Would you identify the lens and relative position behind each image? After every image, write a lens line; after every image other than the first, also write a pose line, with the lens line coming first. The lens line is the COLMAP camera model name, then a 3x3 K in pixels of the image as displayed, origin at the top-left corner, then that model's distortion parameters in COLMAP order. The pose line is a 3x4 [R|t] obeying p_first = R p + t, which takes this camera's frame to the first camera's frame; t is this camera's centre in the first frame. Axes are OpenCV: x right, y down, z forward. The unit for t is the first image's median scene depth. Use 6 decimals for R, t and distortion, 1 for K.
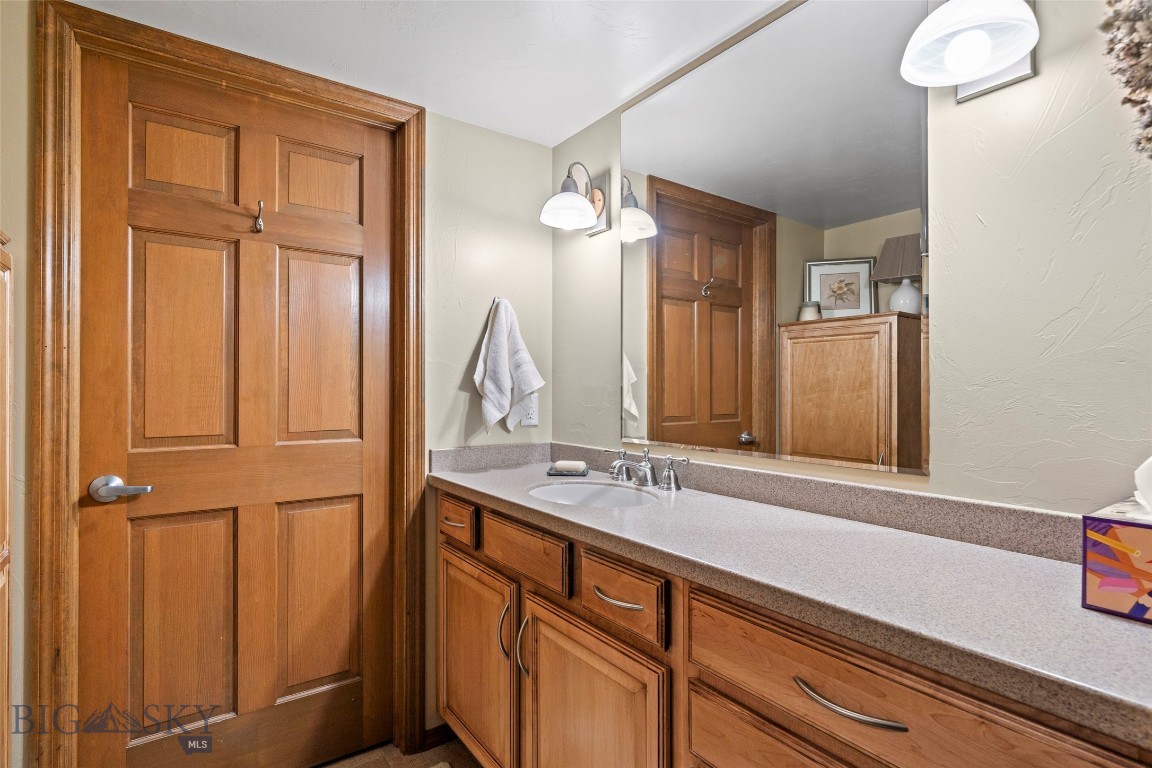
lens RADIAL K [[580.4, 0, 576.0], [0, 580.4, 384.0], [0, 0, 1]] dist [0.005284, 0.000692]
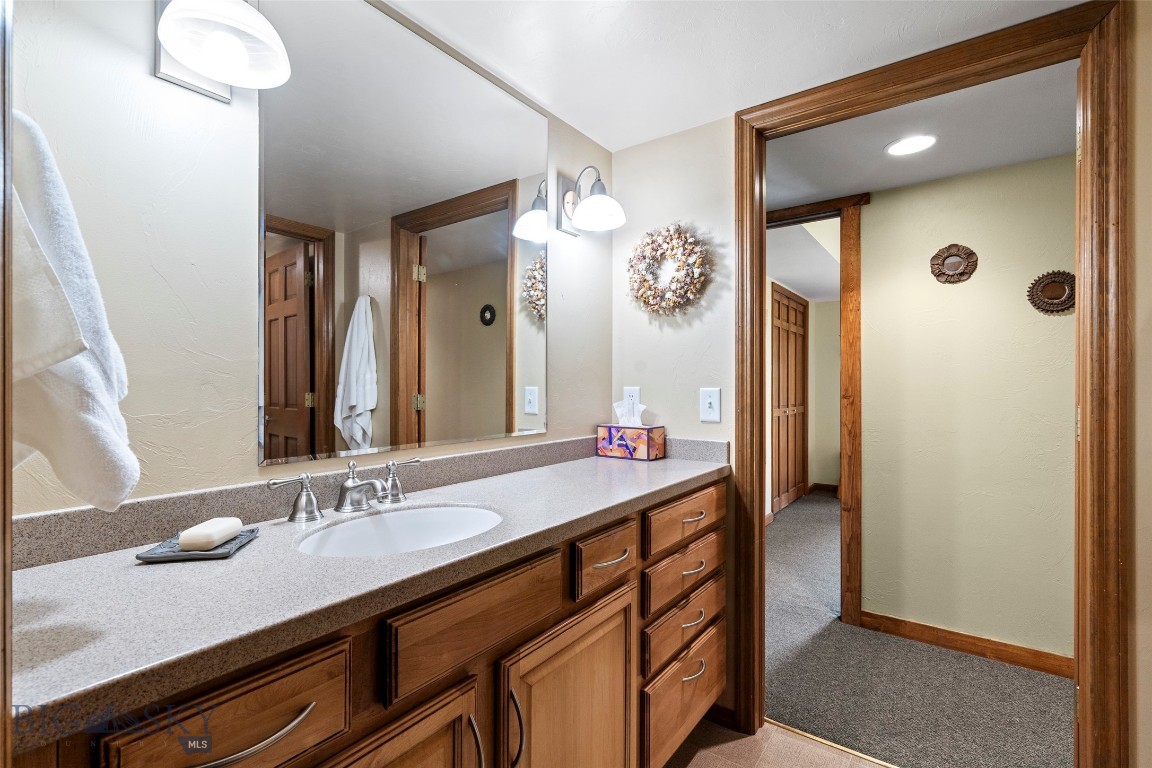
lens RADIAL K [[530.3, 0, 576.0], [0, 530.3, 384.0], [0, 0, 1]] dist [-0.000502, 0.000009]
pose [[-0.316289, -0.001536, 0.948662, -0.626746], [-0.005037, 0.999987, -0.000061, 0.009778], [-0.948649, -0.004798, -0.316293, 0.955532]]
